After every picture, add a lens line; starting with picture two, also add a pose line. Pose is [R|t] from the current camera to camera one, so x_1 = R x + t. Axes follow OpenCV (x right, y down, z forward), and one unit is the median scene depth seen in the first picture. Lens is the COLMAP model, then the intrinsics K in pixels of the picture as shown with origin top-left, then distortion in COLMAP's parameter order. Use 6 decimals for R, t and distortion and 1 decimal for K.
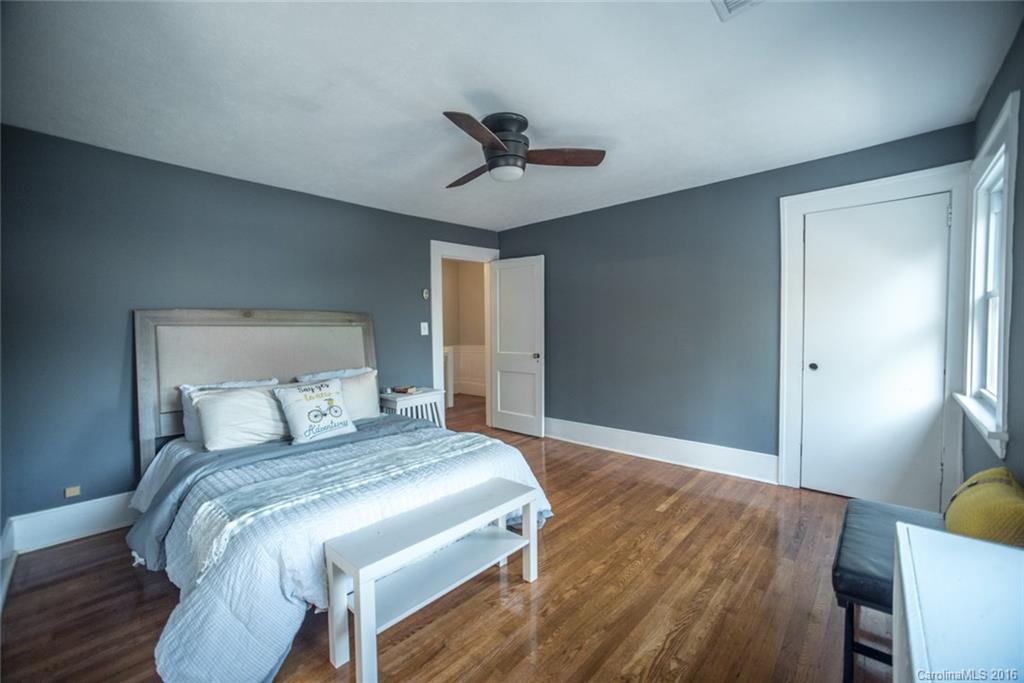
lens RADIAL K [[403.4, 0, 514.7], [0, 403.4, 340.0], [0, 0, 1]] dist [-0.028233, 0.002559]
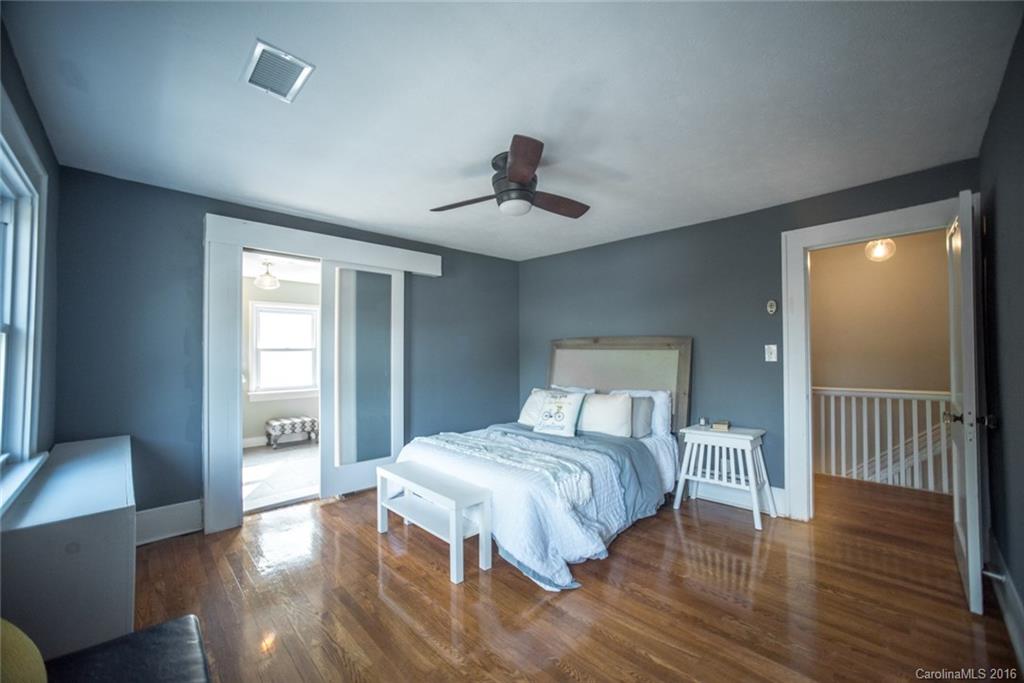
lens RADIAL K [[403.4, 0, 520.9], [0, 403.4, 341.8], [0, 0, 1]] dist [-0.028233, 0.002559]
pose [[-0.028518, -0.008509, -0.999557, 0.613326], [-0.022731, 0.999711, -0.007862, -0.037401], [0.999335, 0.022496, -0.028703, 0.632851]]
